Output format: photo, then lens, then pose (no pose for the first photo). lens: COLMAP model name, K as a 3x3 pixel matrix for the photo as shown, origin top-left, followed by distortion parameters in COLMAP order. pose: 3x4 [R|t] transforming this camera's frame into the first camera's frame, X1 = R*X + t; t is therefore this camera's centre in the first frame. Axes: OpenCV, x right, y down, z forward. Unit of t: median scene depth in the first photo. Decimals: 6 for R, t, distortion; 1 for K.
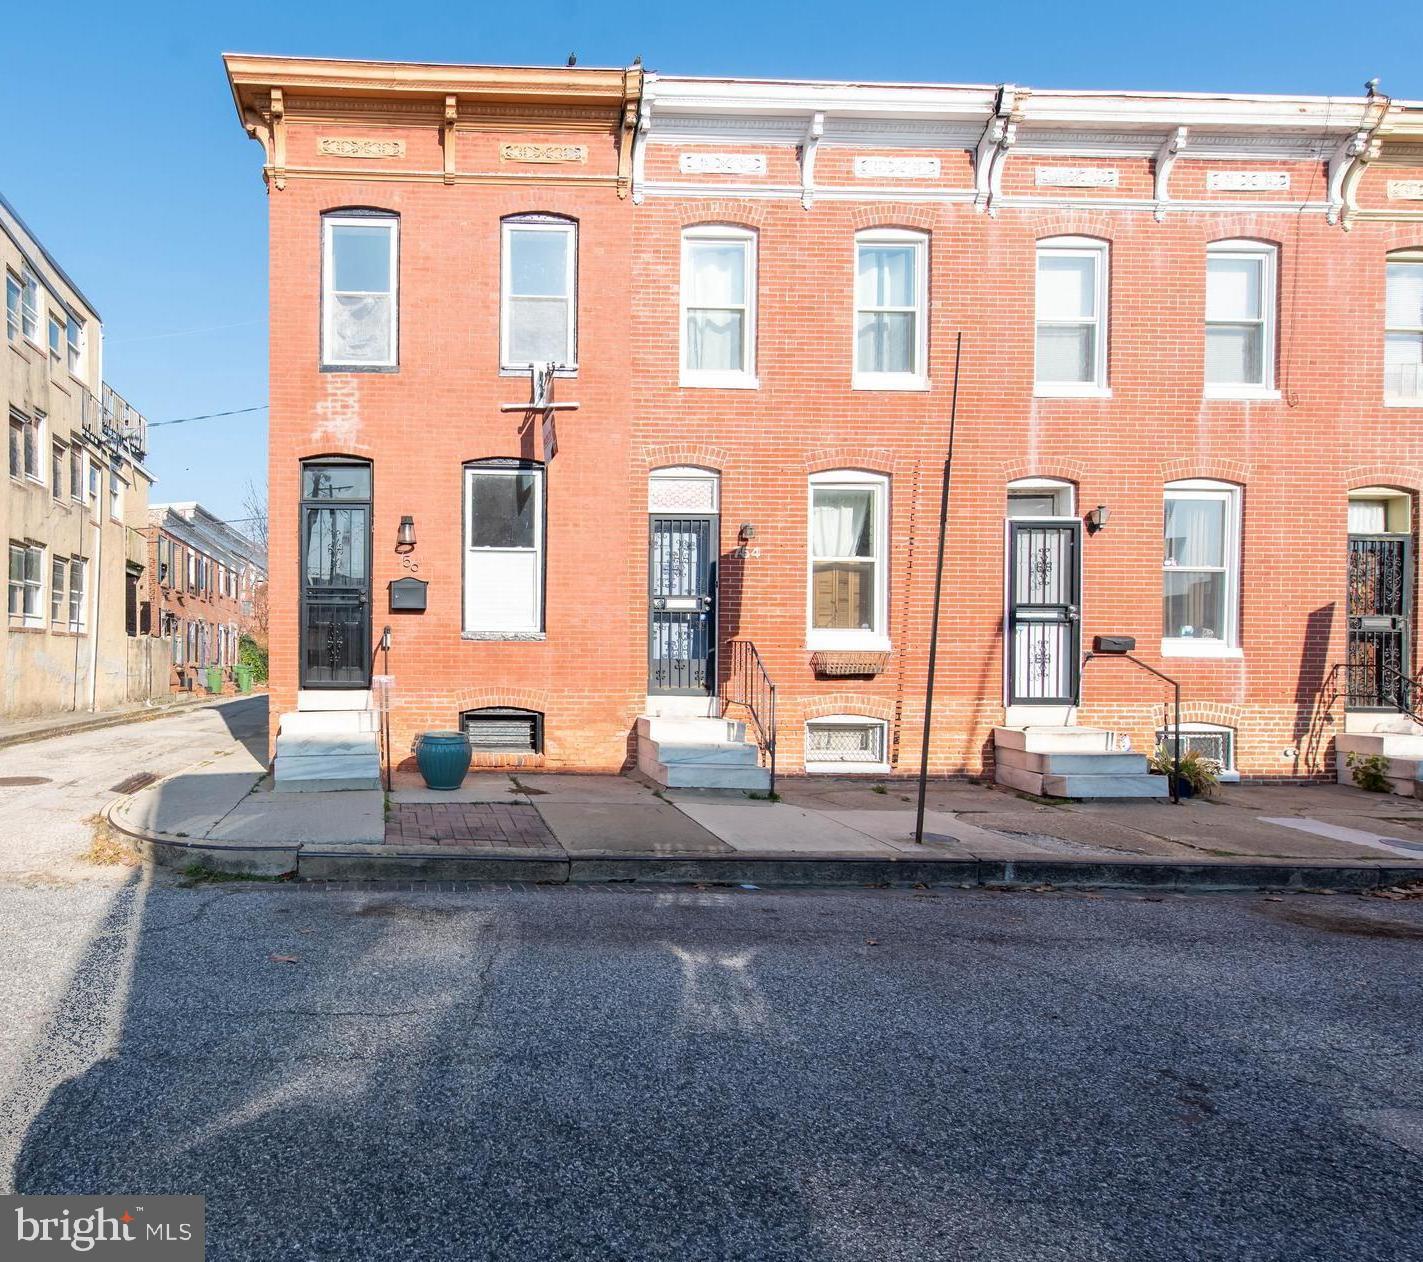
lens RADIAL K [[789.6, 0, 711.5], [0, 789.6, 631.0], [0, 0, 1]] dist [0.004719, 0.001624]
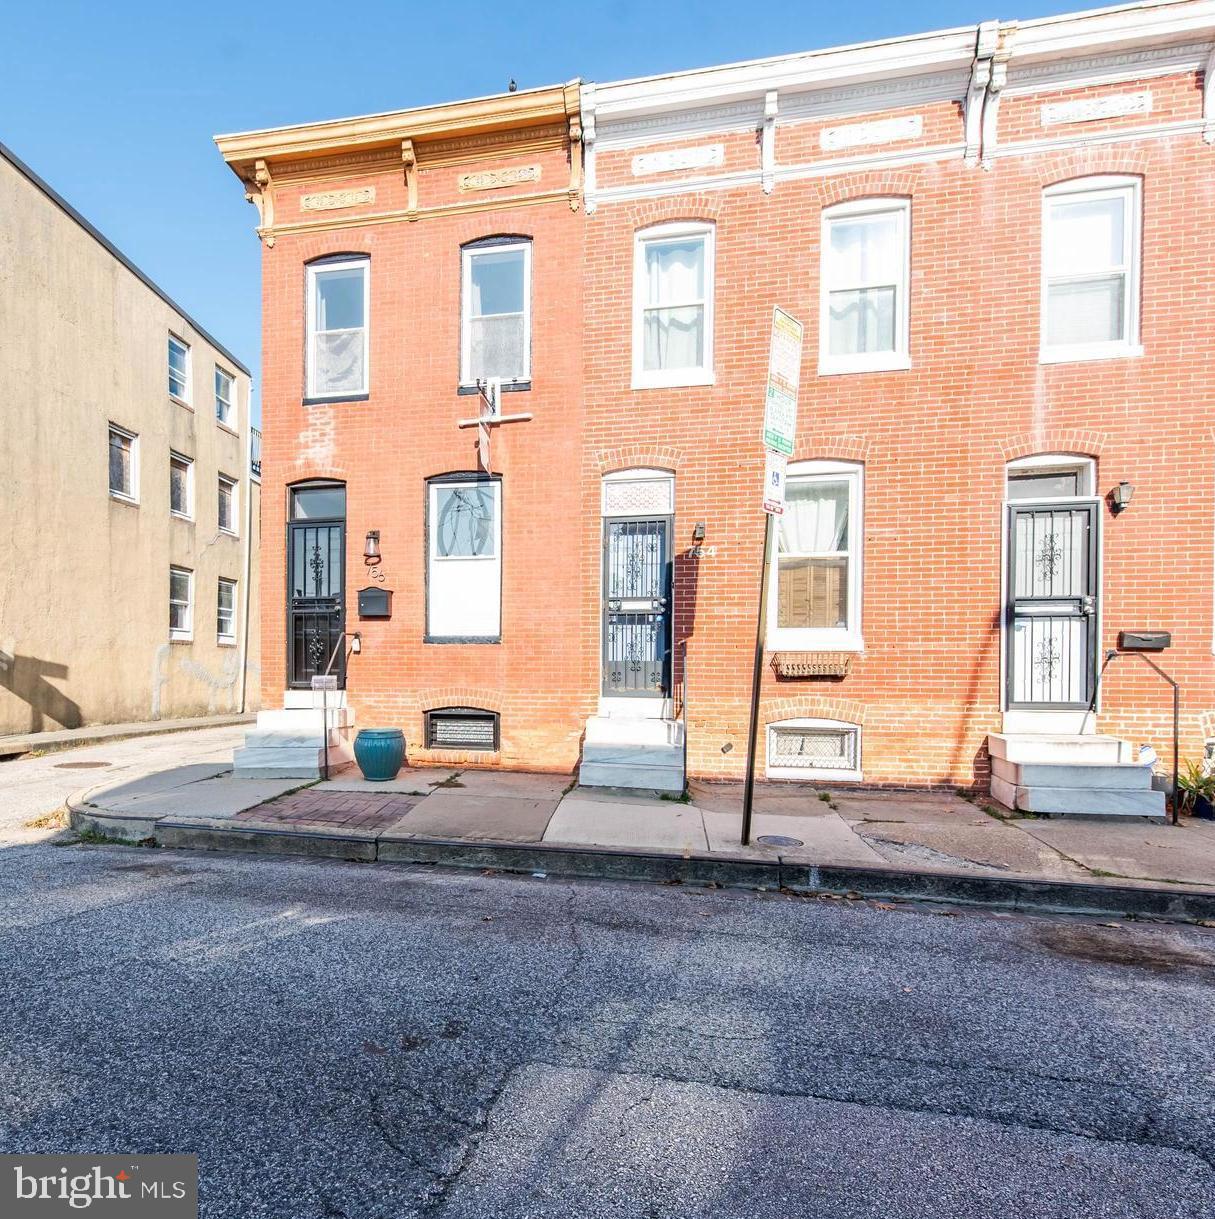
lens RADIAL K [[807.3, 0, 607.2], [0, 807.3, 633.1], [0, 0, 1]] dist [0.009002, -0.001722]
pose [[0.969940, -0.015084, -0.242875, 0.174385], [0.014007, 0.999883, -0.006159, 0.006246], [0.242940, 0.002572, 0.970038, -0.002187]]
